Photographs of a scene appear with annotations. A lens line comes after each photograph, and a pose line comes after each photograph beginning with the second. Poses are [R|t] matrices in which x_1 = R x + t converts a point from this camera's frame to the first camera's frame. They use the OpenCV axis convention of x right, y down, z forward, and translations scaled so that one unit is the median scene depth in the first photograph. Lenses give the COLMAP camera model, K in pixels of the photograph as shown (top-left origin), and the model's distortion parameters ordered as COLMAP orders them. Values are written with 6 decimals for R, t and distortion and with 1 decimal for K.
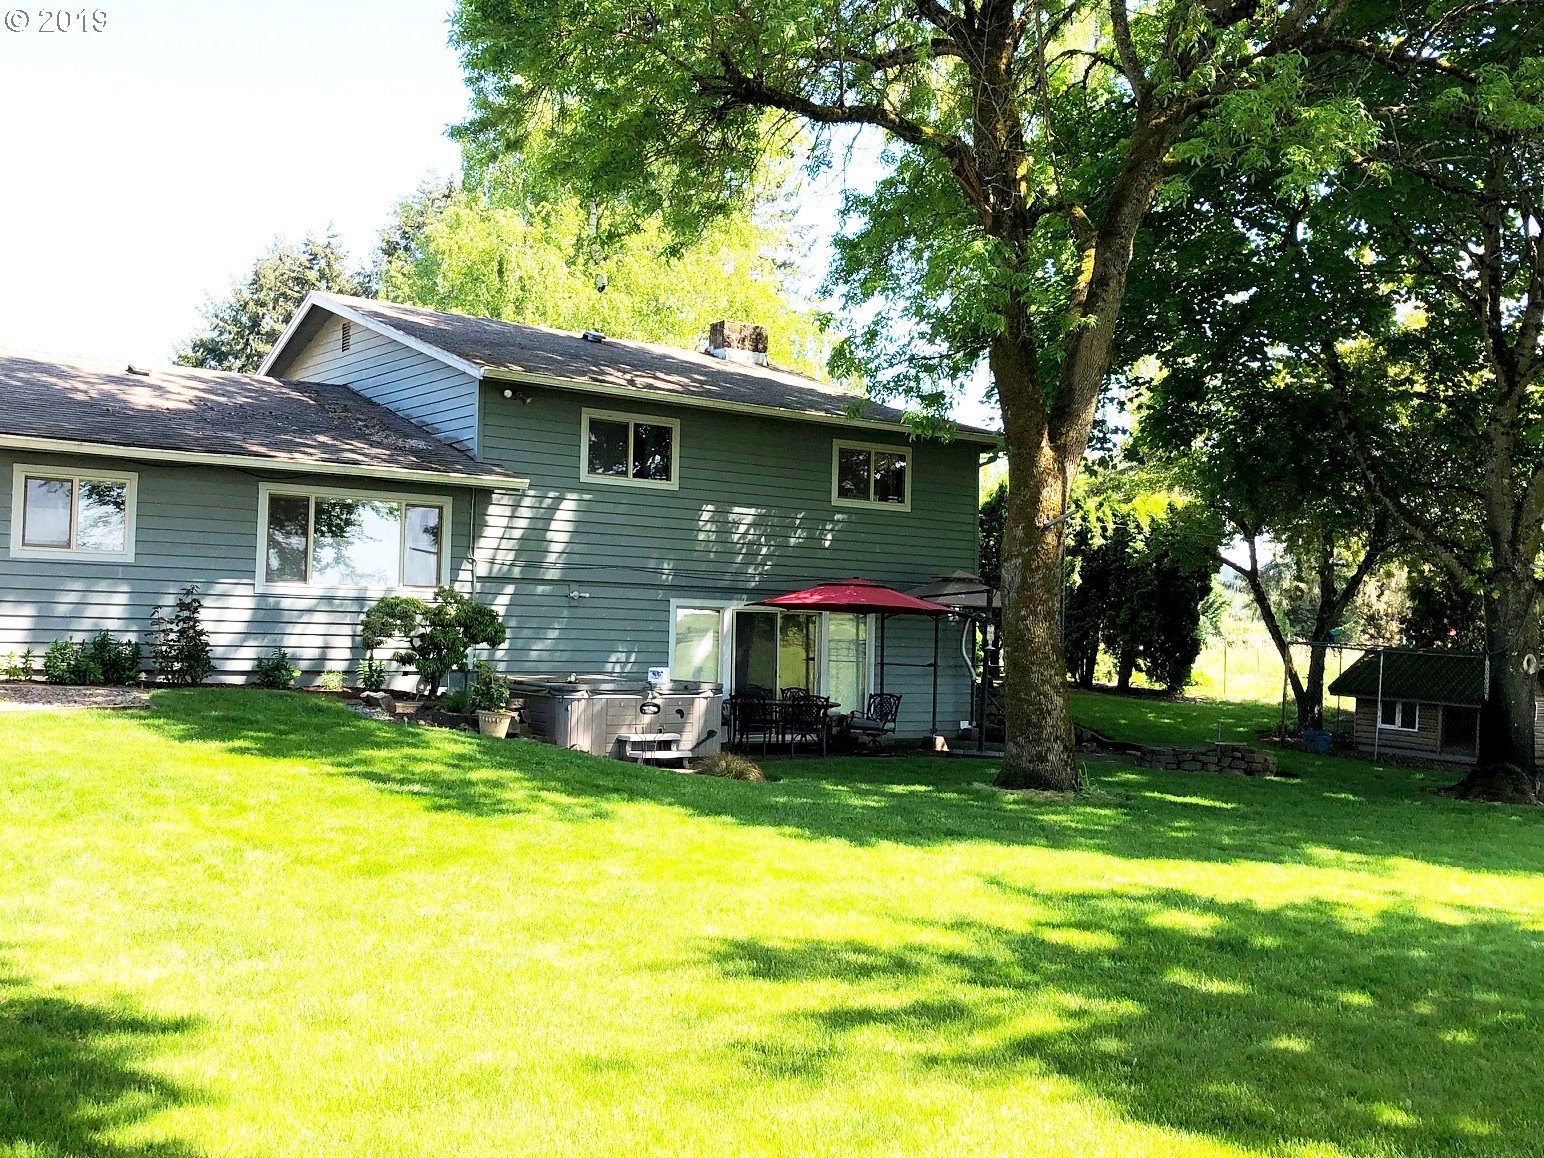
lens RADIAL K [[1782.2, 0, 771.4], [0, 1782.2, 602.4], [0, 0, 1]] dist [0.002655, -0.026570]
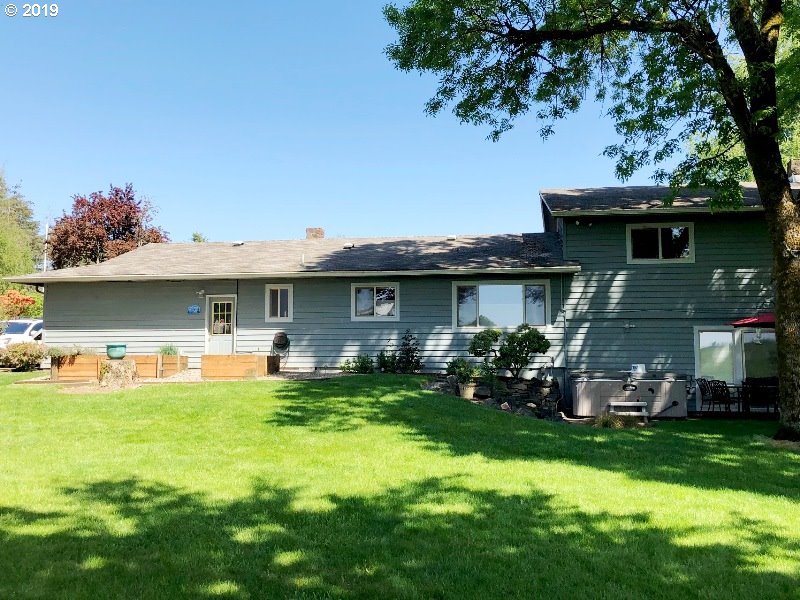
lens RADIAL K [[817.2, 0, 400.0], [0, 817.2, 300.0], [0, 0, 1]] dist [0.055443, -0.010092]
pose [[0.620323, -0.080316, -0.780223, 0.410010], [0.024699, 0.996250, -0.082917, 0.033514], [0.783957, 0.032165, 0.619981, 0.302688]]
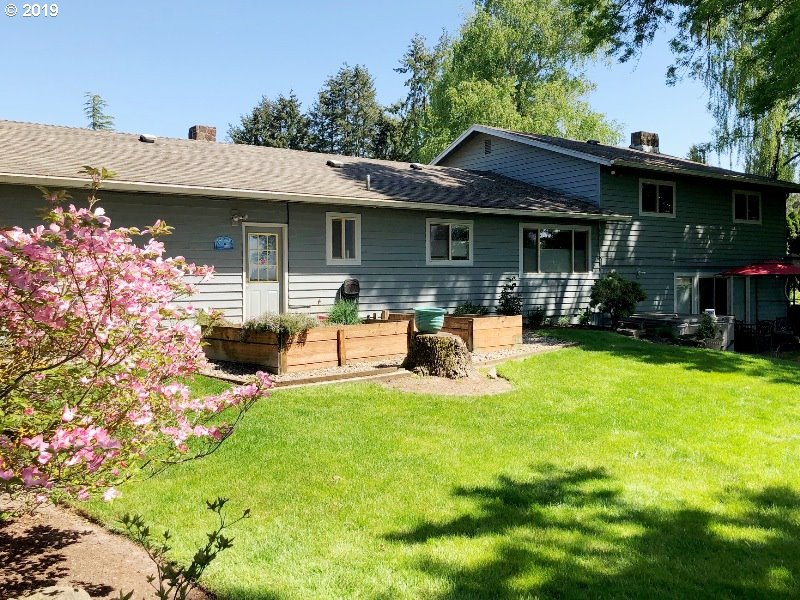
lens RADIAL K [[817.2, 0, 400.0], [0, 817.2, 300.0], [0, 0, 1]] dist [0.055443, -0.010092]
pose [[0.999550, -0.029964, -0.001058, -0.384549], [0.029980, 0.998419, 0.047545, -0.025980], [-0.000369, -0.047555, 0.998869, 0.078978]]
